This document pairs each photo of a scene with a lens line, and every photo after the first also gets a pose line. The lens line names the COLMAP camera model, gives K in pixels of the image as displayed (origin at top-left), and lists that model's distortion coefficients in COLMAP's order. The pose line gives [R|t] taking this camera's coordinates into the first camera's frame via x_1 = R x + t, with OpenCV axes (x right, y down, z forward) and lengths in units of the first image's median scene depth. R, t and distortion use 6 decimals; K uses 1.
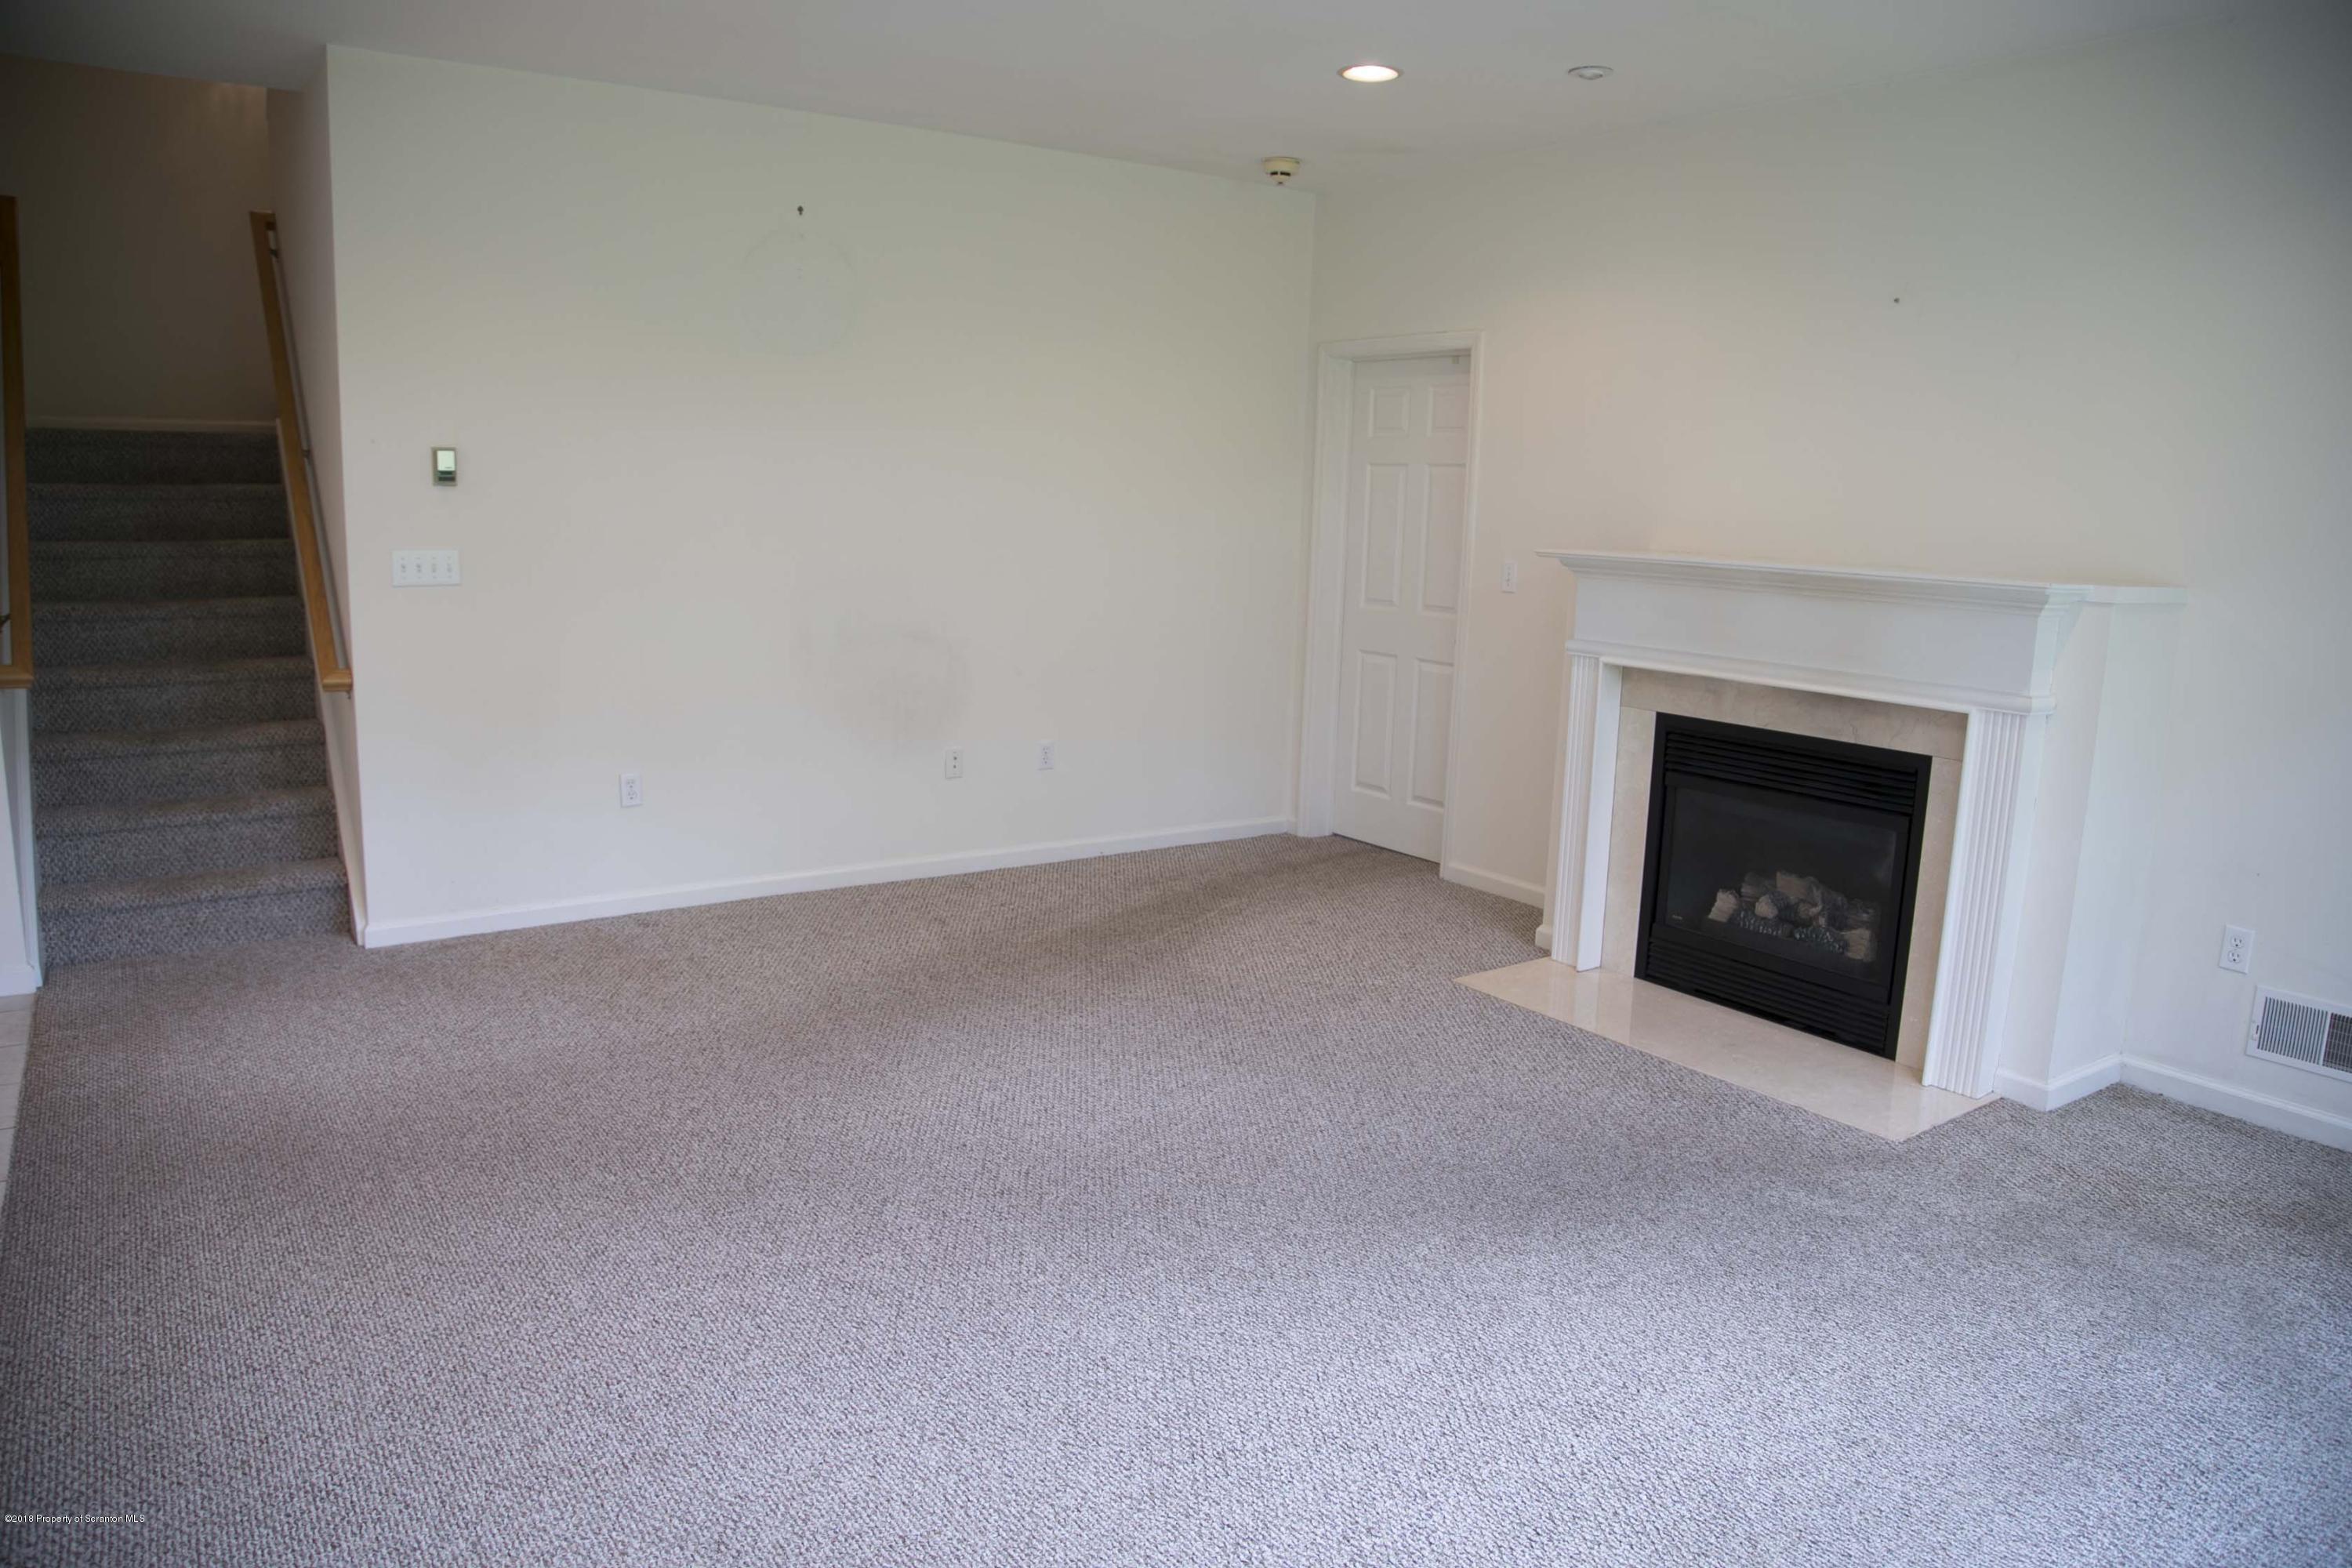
lens RADIAL K [[1593.2, 0, 1163.9], [0, 1593.2, 776.0], [0, 0, 1]] dist [-0.108596, 0.050874]
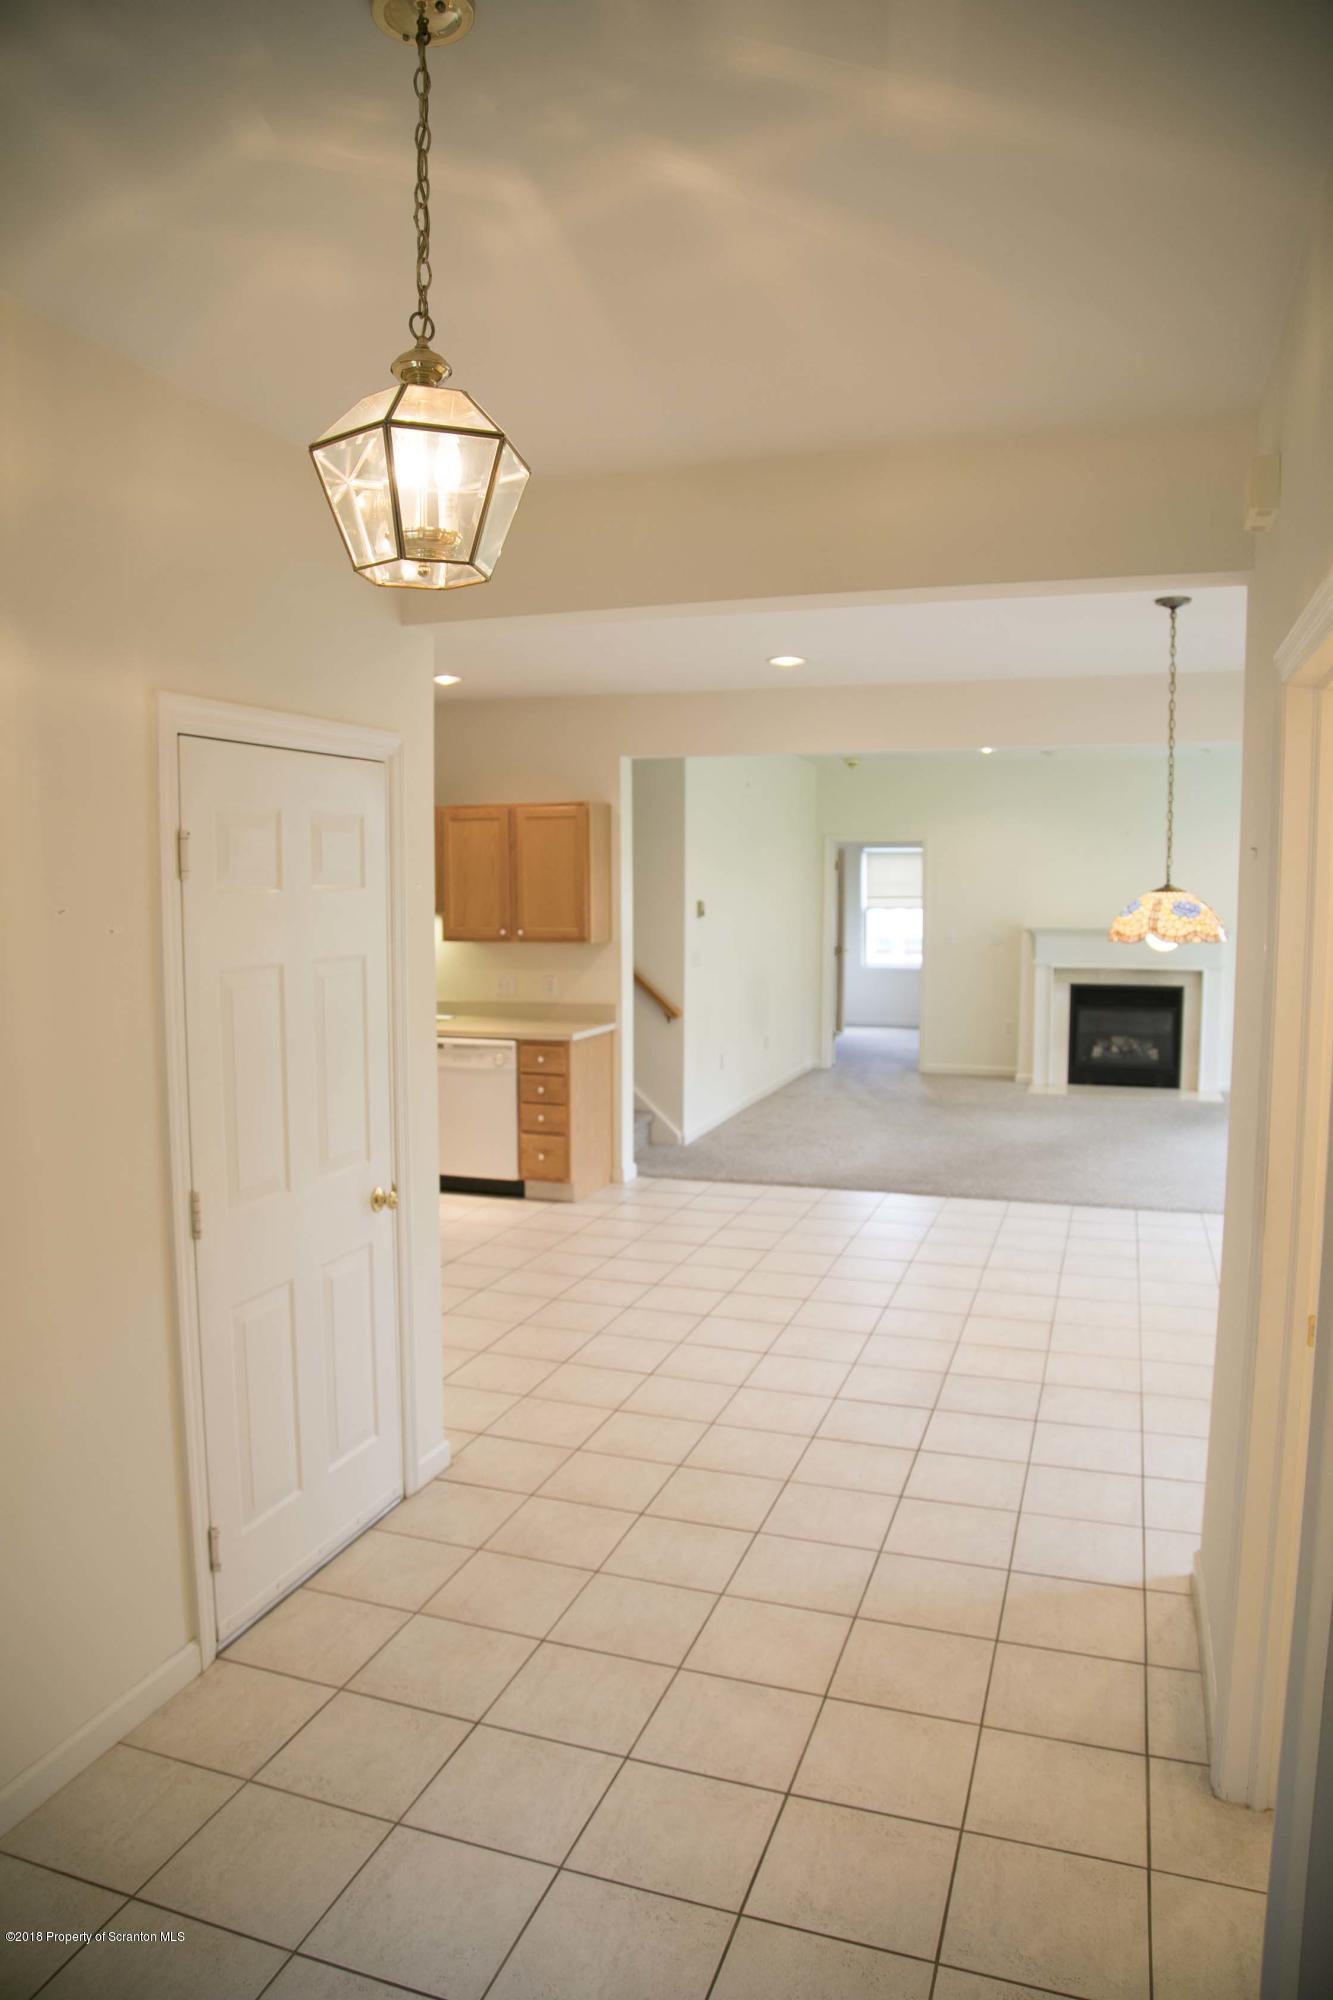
lens RADIAL K [[1354.8, 0, 653.6], [0, 1354.8, 996.5], [0, 0, 1]] dist [-0.108596, 0.050874]
pose [[0.799485, -0.077768, 0.595630, -1.632524], [0.128415, 0.990788, -0.043003, -0.011407], [-0.586799, 0.110869, 0.802107, -0.424112]]
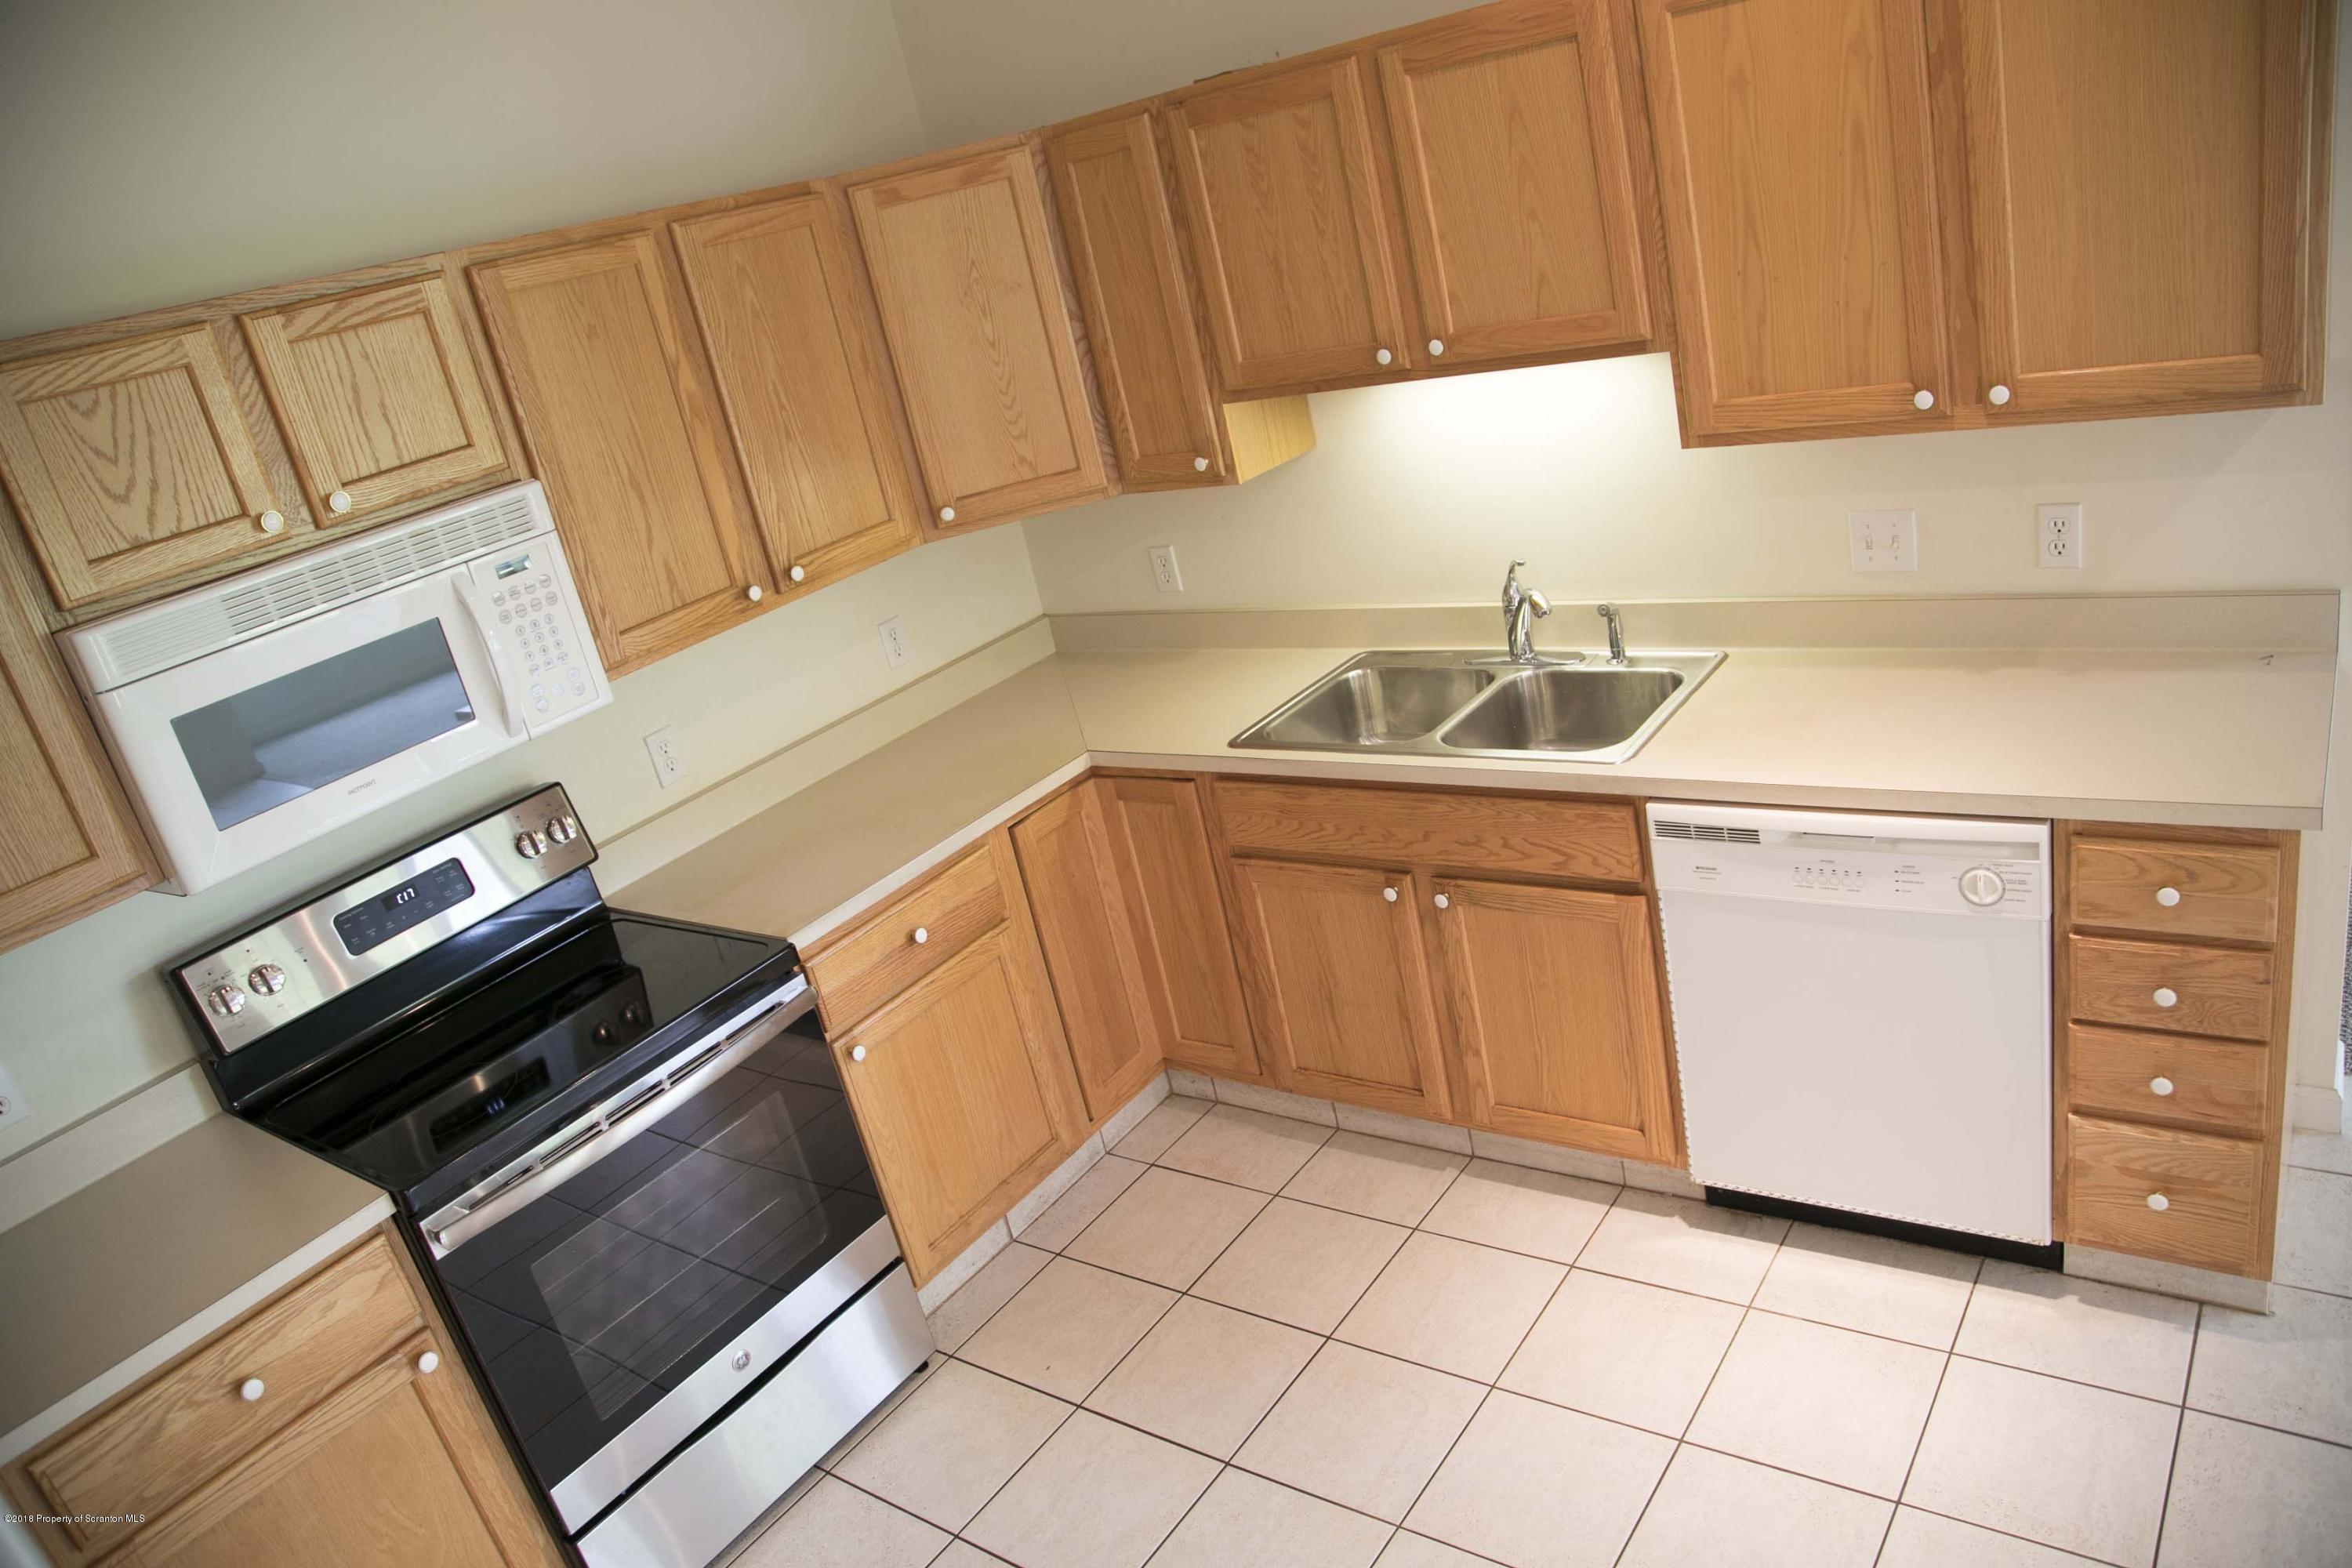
lens RADIAL K [[1593.2, 0, 1157.9], [0, 1593.2, 806.5], [0, 0, 1]] dist [-0.108596, 0.050874]
pose [[0.911489, -0.334757, 0.239010, -1.217170], [0.294369, 0.936739, 0.189387, -0.216182], [-0.287288, -0.102267, 0.952369, 0.509470]]
